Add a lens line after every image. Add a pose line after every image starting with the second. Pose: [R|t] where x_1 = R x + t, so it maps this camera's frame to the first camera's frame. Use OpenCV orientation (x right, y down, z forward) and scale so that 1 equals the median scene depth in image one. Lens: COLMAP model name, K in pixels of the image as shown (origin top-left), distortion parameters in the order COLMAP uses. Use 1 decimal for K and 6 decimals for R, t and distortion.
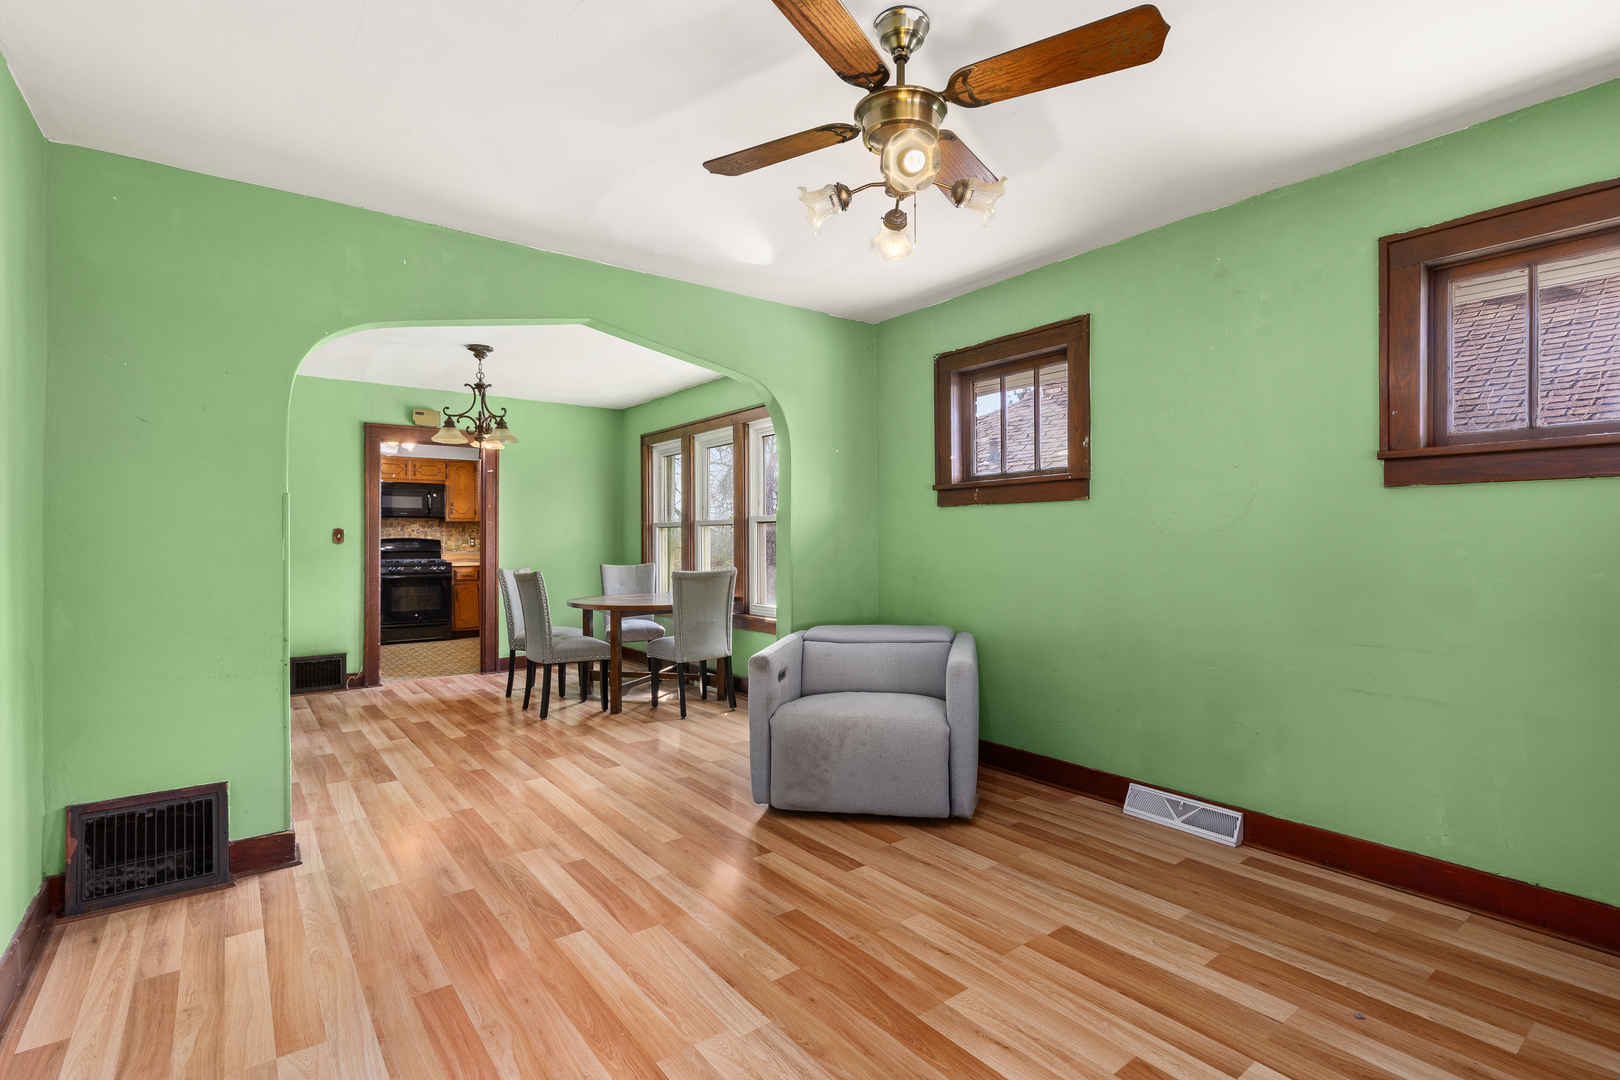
lens RADIAL K [[754.7, 0, 810.0], [0, 754.7, 540.0], [0, 0, 1]] dist [-0.000038, 0.000000]
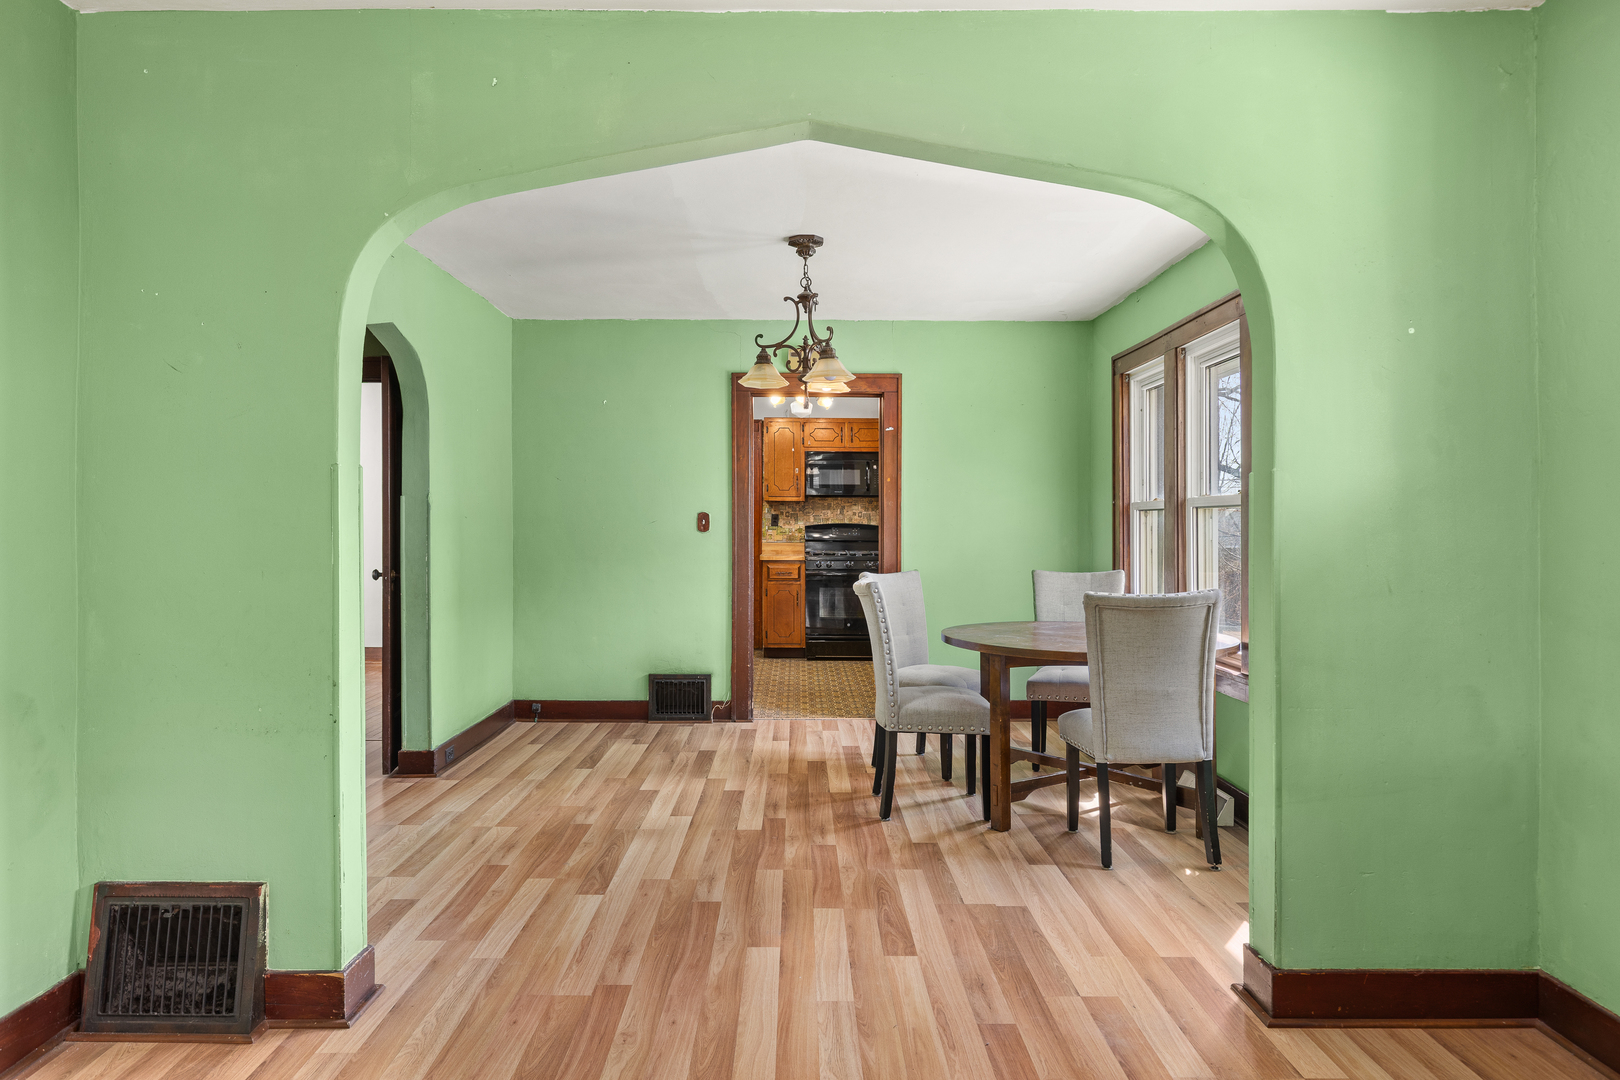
lens RADIAL K [[987.5, 0, 805.5], [0, 987.5, 517.9], [0, 0, 1]] dist [0.002737, -0.001144]
pose [[0.791388, 0.003135, -0.611306, 0.094590], [-0.006760, 0.999971, -0.003623, -0.008083], [0.611277, 0.006999, 0.791386, 0.320108]]
